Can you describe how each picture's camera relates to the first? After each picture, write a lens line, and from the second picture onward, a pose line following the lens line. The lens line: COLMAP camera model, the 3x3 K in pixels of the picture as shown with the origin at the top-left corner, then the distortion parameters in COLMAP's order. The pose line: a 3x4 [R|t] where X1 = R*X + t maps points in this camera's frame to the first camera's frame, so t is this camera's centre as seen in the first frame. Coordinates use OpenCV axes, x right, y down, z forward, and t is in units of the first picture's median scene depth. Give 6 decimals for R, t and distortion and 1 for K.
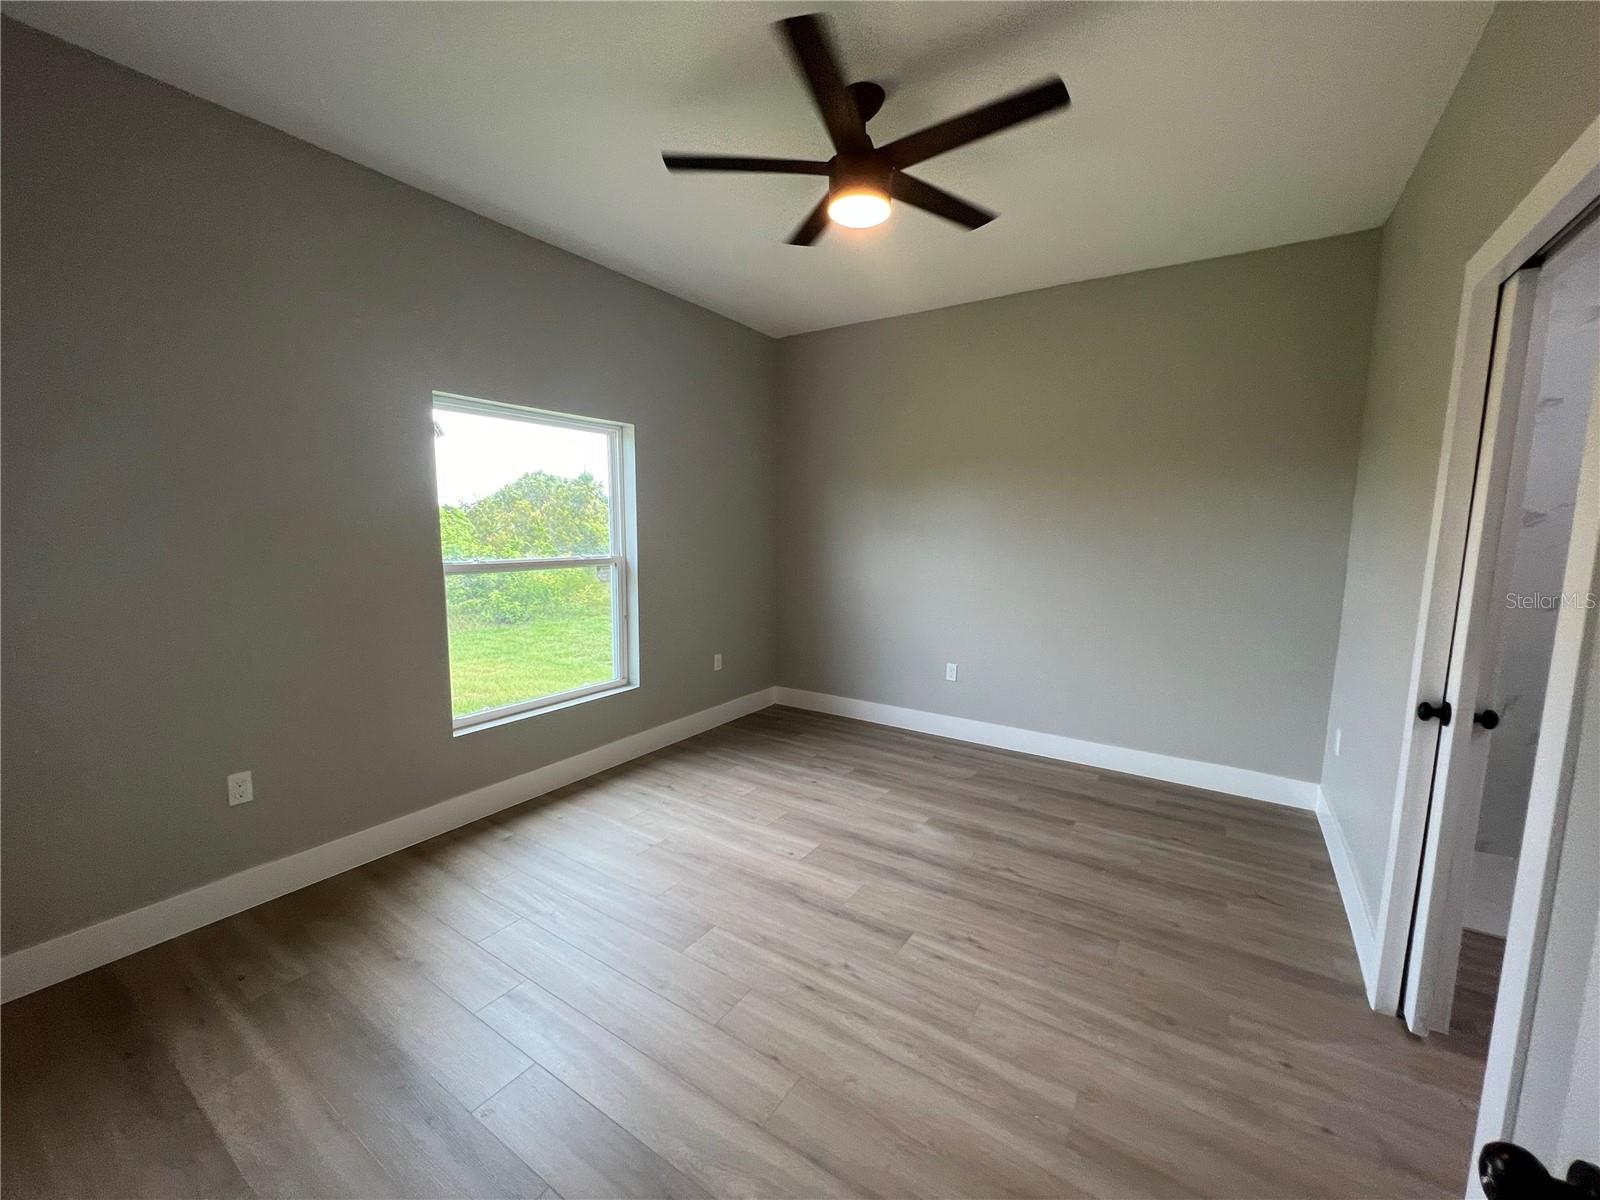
lens RADIAL K [[641.7, 0, 801.1], [0, 641.7, 603.3], [0, 0, 1]] dist [-0.000115, 0.000135]
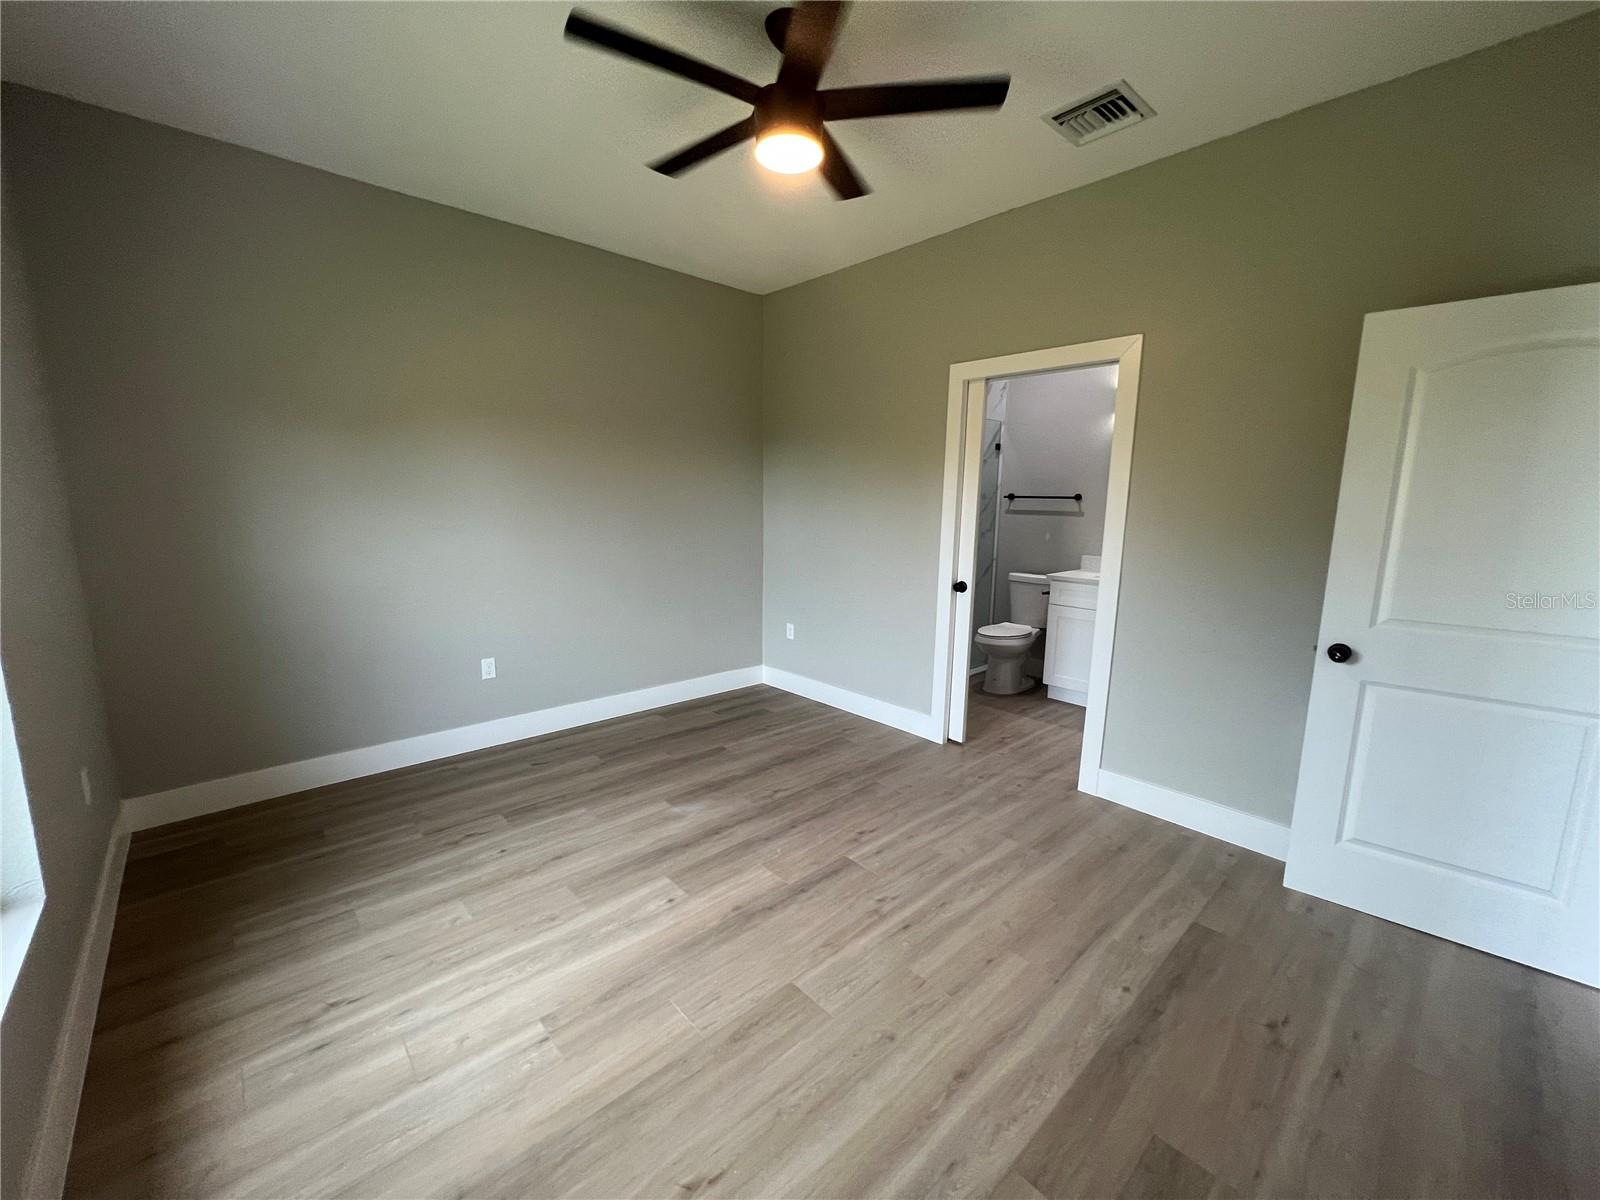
lens RADIAL K [[642.4, 0, 799.7], [0, 642.4, 592.1], [0, 0, 1]] dist [0.000177, 0.000061]
pose [[0.235323, -0.147155, 0.960712, -0.641113], [0.104756, 0.986553, 0.125454, -0.073038], [-0.966255, 0.071118, 0.247574, 0.561593]]
